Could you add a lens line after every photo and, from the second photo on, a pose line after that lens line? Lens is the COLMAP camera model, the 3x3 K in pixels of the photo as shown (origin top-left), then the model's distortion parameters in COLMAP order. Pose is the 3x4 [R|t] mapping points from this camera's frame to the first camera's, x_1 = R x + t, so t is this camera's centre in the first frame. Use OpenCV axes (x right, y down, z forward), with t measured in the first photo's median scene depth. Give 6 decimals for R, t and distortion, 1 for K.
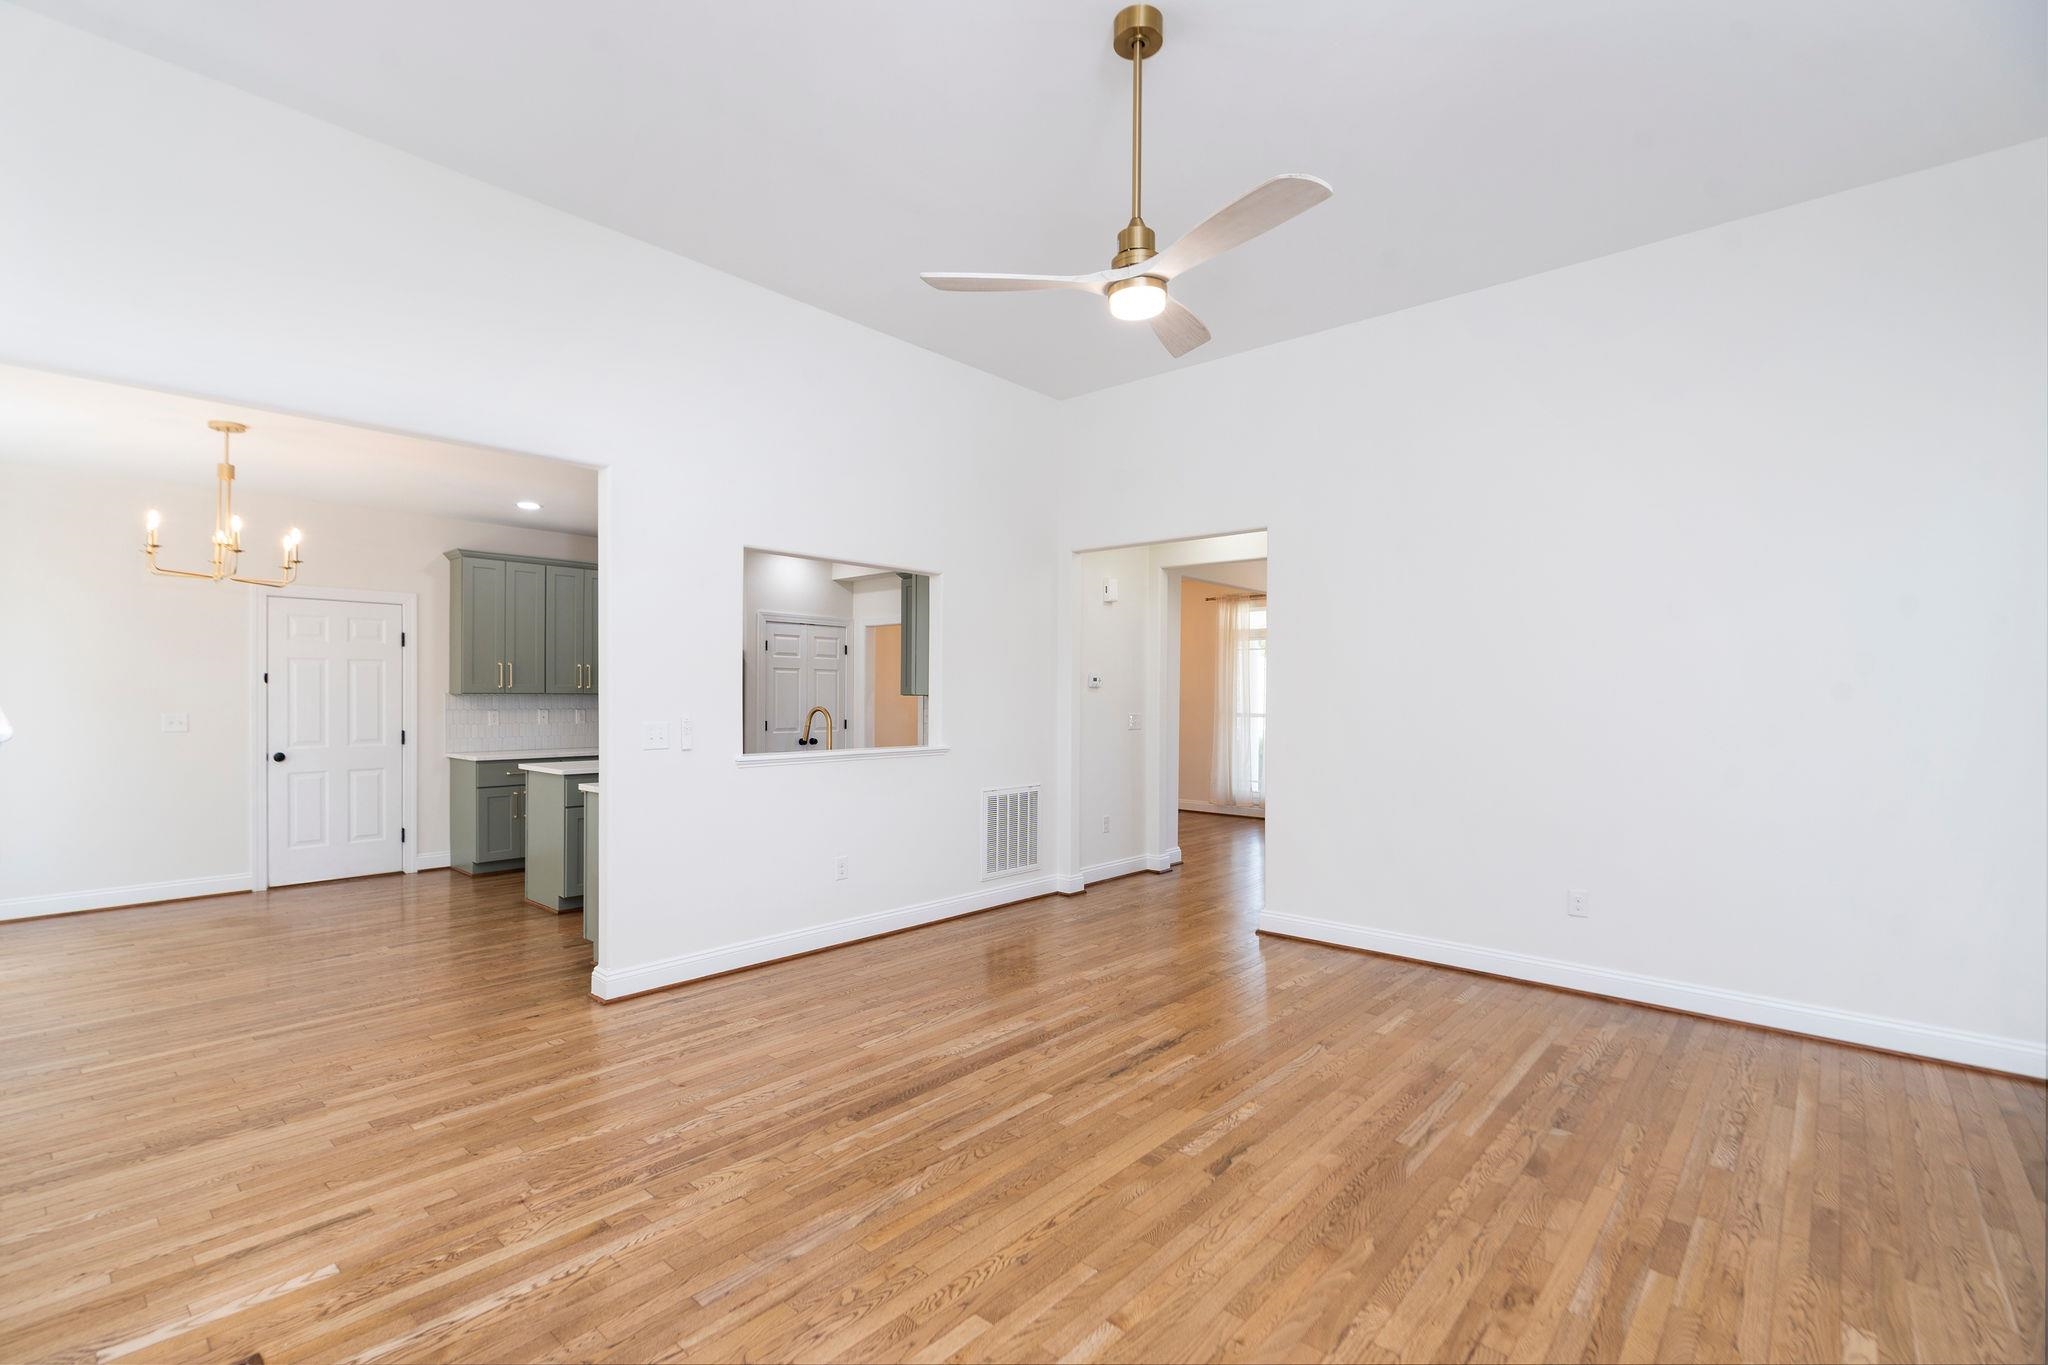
lens RADIAL K [[938.1, 0, 979.3], [0, 938.1, 692.4], [0, 0, 1]] dist [-0.016779, -0.000897]
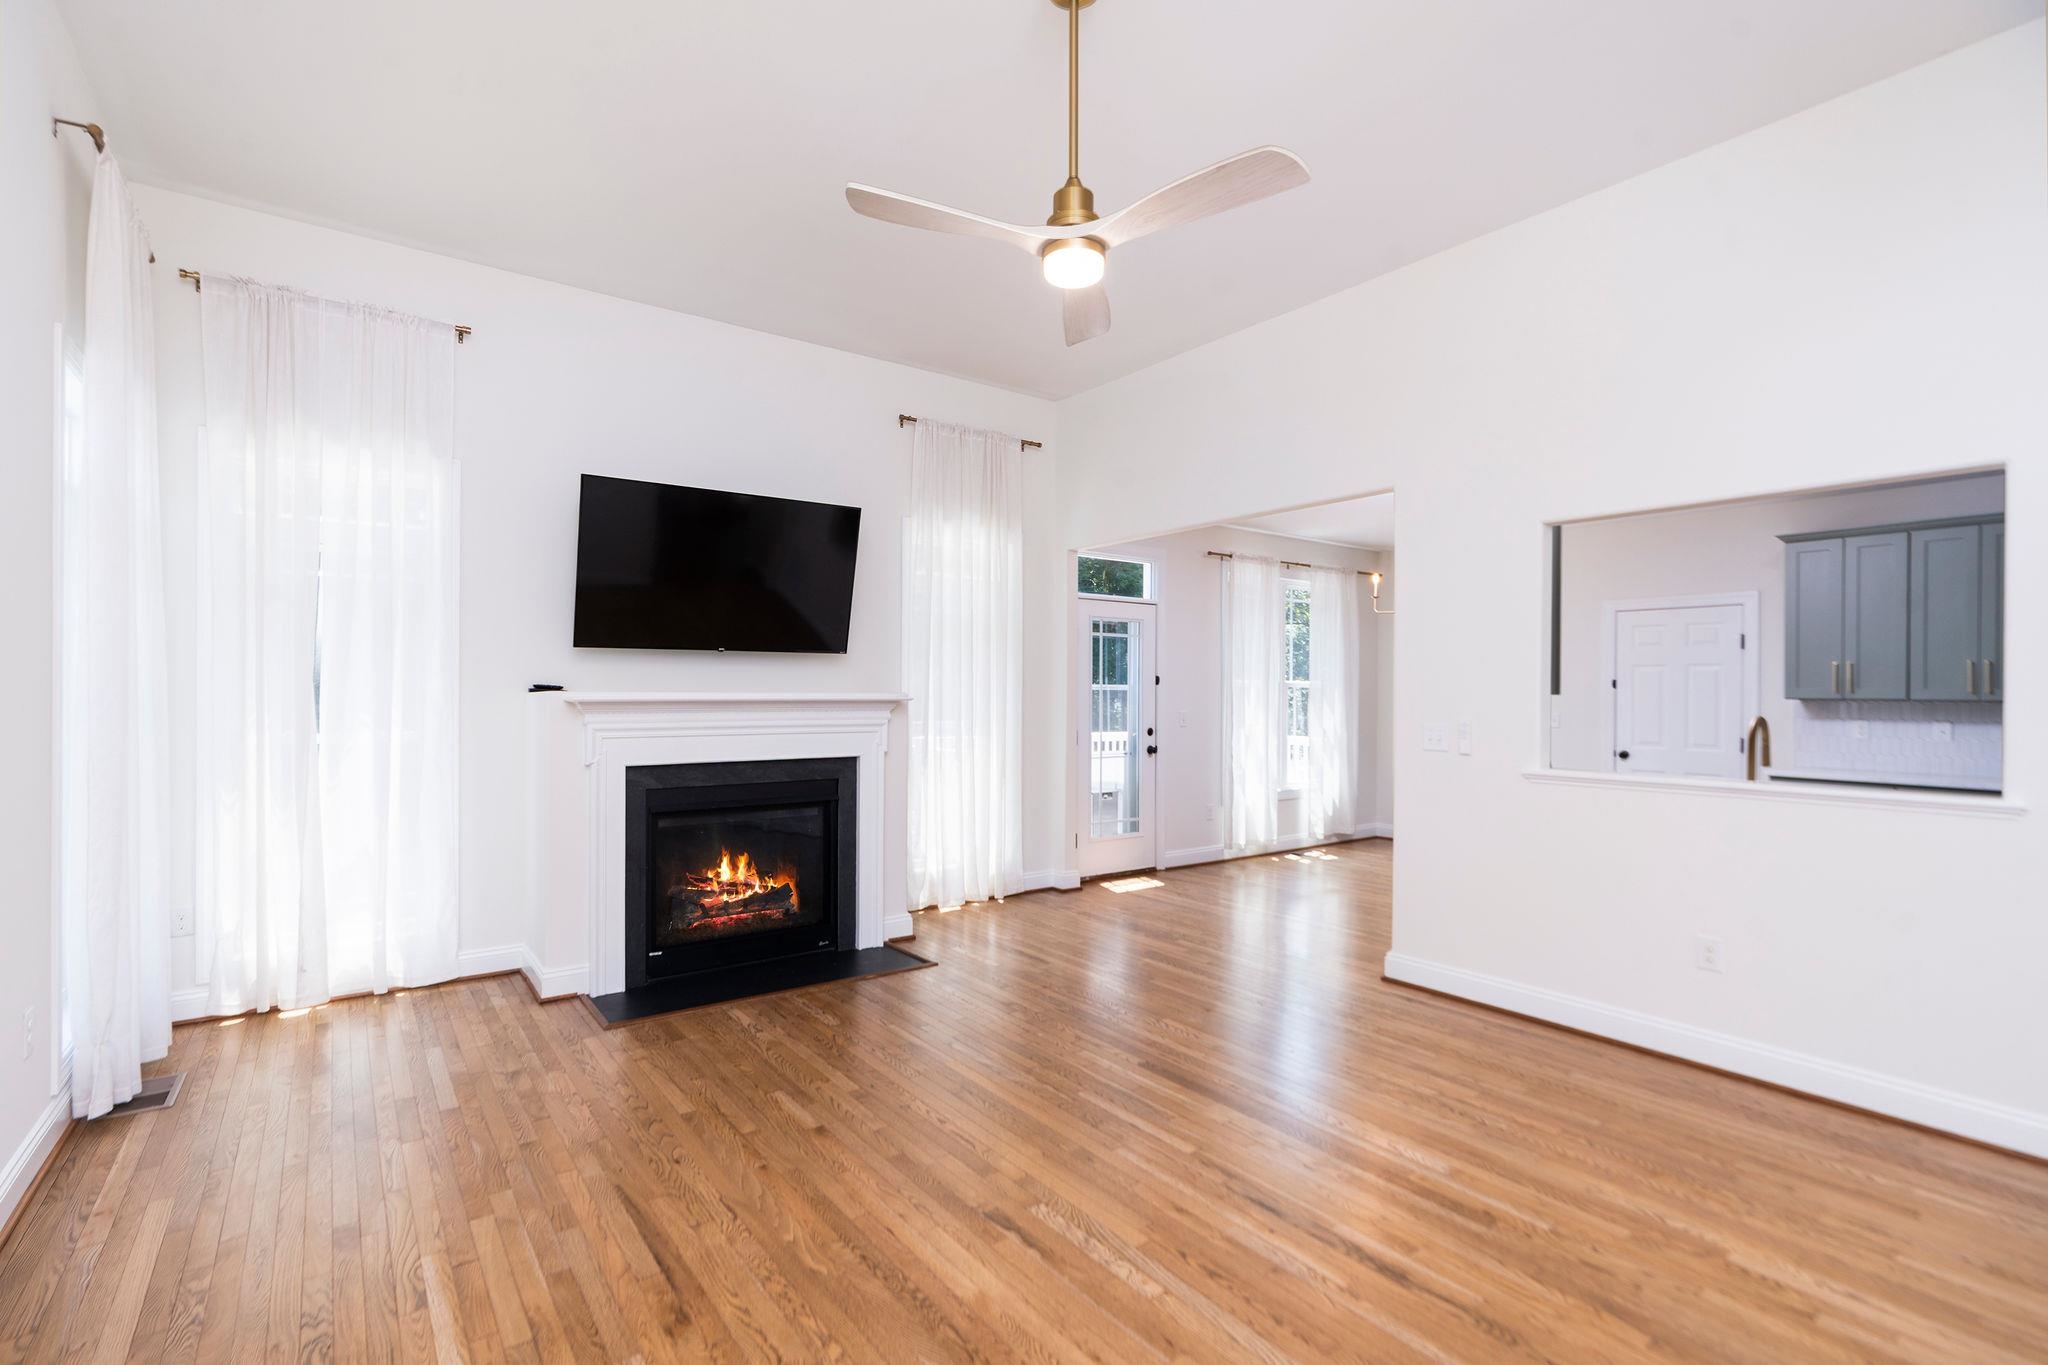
lens RADIAL K [[938.1, 0, 1022.8], [0, 938.1, 690.3], [0, 0, 1]] dist [-0.016779, -0.000897]
pose [[-0.185162, -0.004620, -0.982697, 0.990525], [-0.009138, 0.999954, -0.002980, 0.004714], [0.982666, 0.008428, -0.185196, 1.033758]]
